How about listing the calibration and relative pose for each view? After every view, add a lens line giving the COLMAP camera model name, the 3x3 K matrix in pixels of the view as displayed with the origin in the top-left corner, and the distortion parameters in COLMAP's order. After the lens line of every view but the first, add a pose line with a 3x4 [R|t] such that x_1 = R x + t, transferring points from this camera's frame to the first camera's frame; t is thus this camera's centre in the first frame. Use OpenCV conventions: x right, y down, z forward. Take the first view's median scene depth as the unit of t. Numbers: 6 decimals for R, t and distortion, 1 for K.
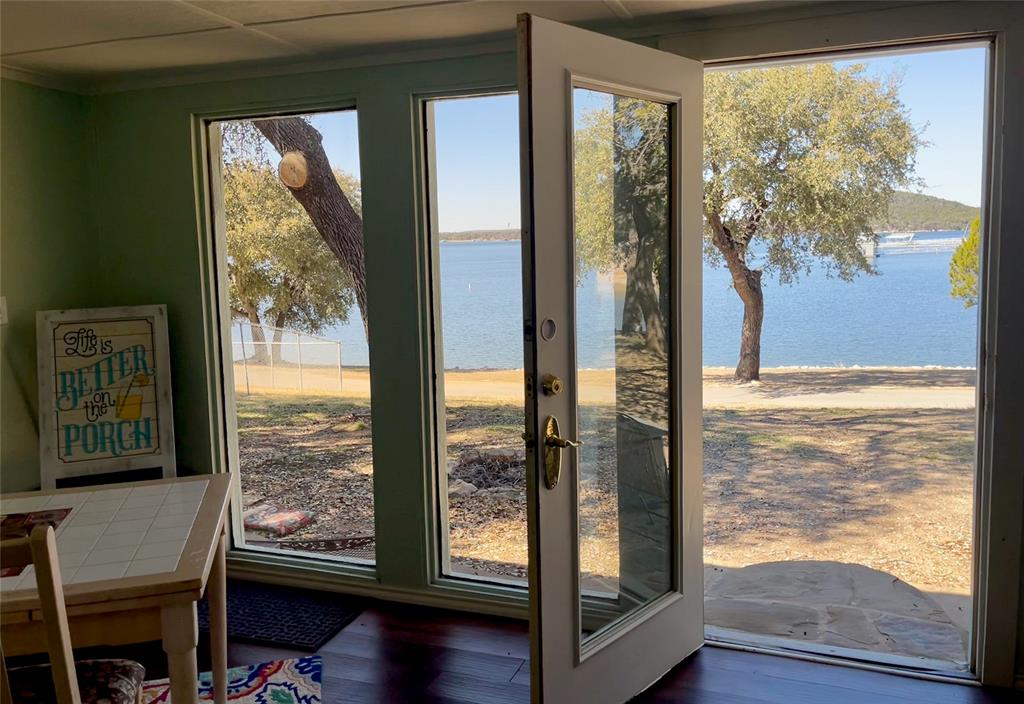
lens RADIAL K [[823.5, 0, 507.0], [0, 823.5, 324.5], [0, 0, 1]] dist [0.001570, 0.004827]
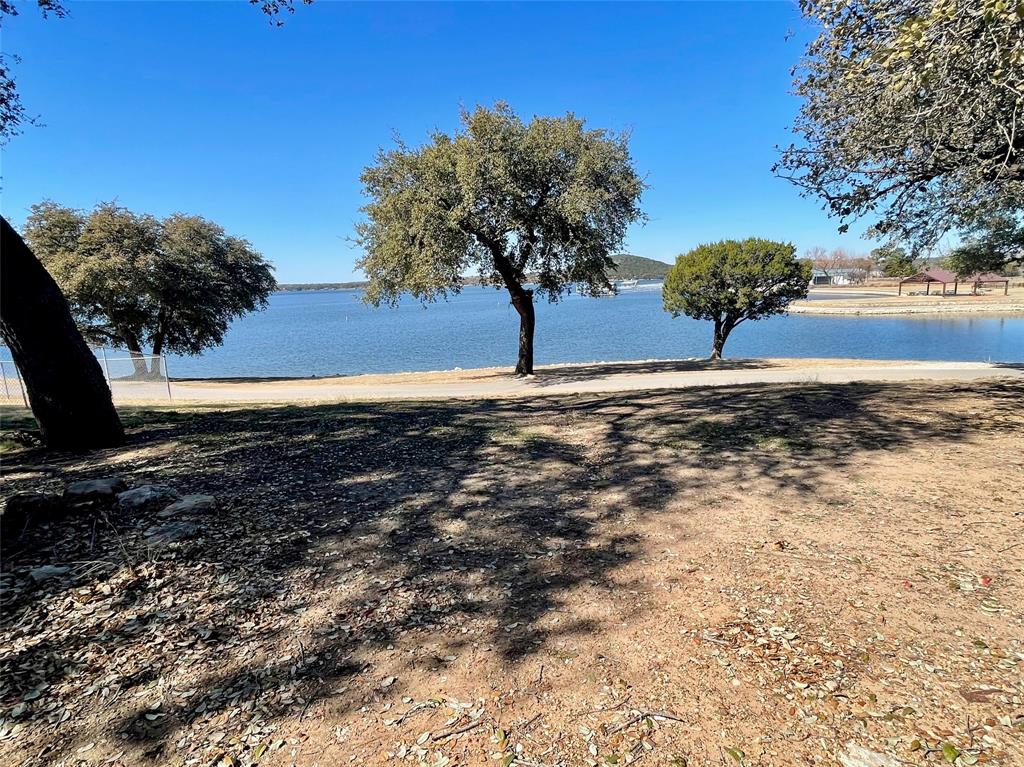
lens RADIAL K [[507.7, 0, 512.6], [0, 507.7, 384.2], [0, 0, 1]] dist [-0.000656, -0.000118]
pose [[0.975054, -0.049469, 0.216385, 0.101038], [0.033864, 0.996590, 0.075239, 0.021809], [-0.219369, -0.066034, 0.973405, 0.225651]]
